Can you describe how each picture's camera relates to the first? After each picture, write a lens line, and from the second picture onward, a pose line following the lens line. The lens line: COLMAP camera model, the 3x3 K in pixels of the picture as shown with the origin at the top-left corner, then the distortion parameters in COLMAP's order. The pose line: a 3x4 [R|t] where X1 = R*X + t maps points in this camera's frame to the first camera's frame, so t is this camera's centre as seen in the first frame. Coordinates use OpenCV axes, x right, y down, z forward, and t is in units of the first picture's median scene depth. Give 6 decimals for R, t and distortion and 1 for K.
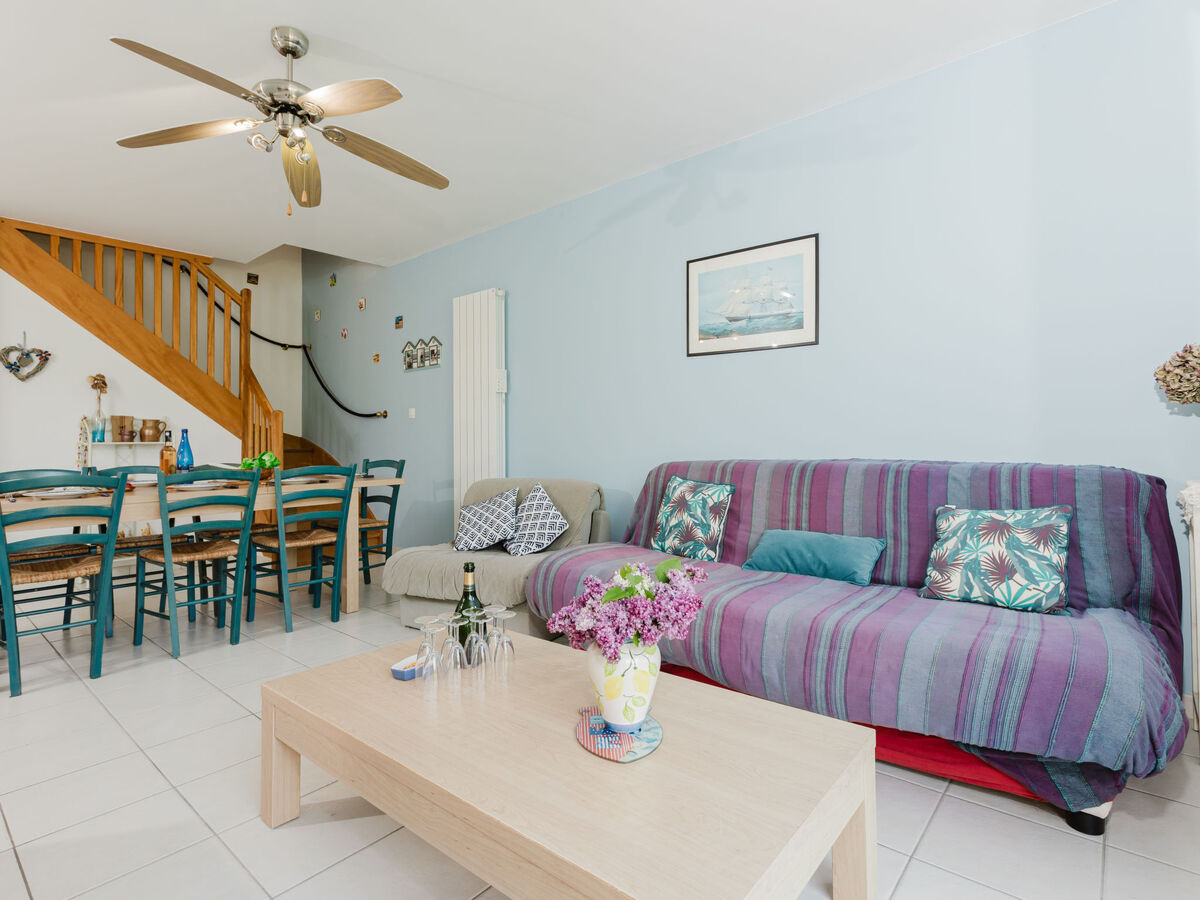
lens RADIAL K [[644.2, 0, 601.5], [0, 644.2, 443.4], [0, 0, 1]] dist [-0.003416, 0.005717]
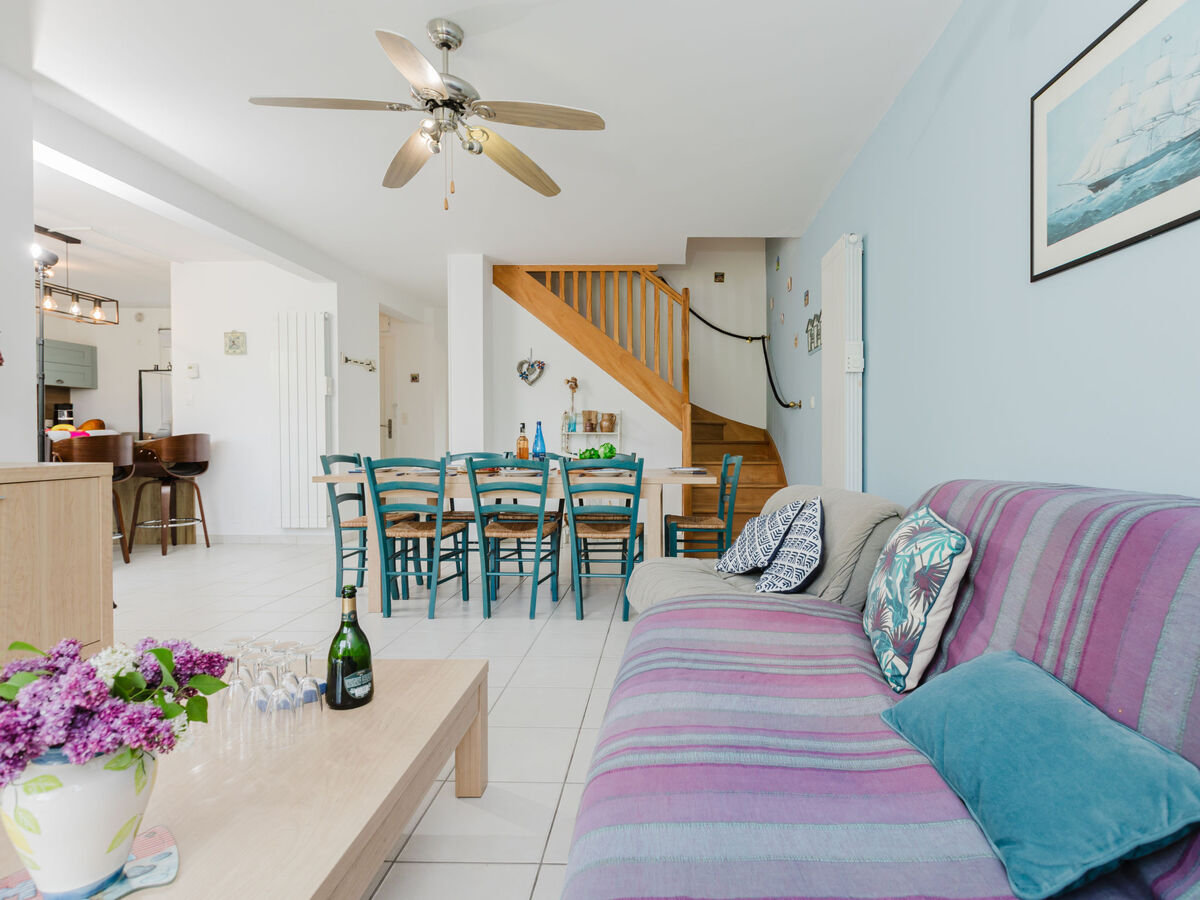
lens RADIAL K [[644.2, 0, 601.5], [0, 644.2, 445.5], [0, 0, 1]] dist [-0.003416, 0.005717]
pose [[0.619097, 0.026925, -0.784853, 0.275612], [-0.013984, 0.999632, 0.023263, -0.006793], [0.785190, -0.003426, 0.619246, 0.329847]]
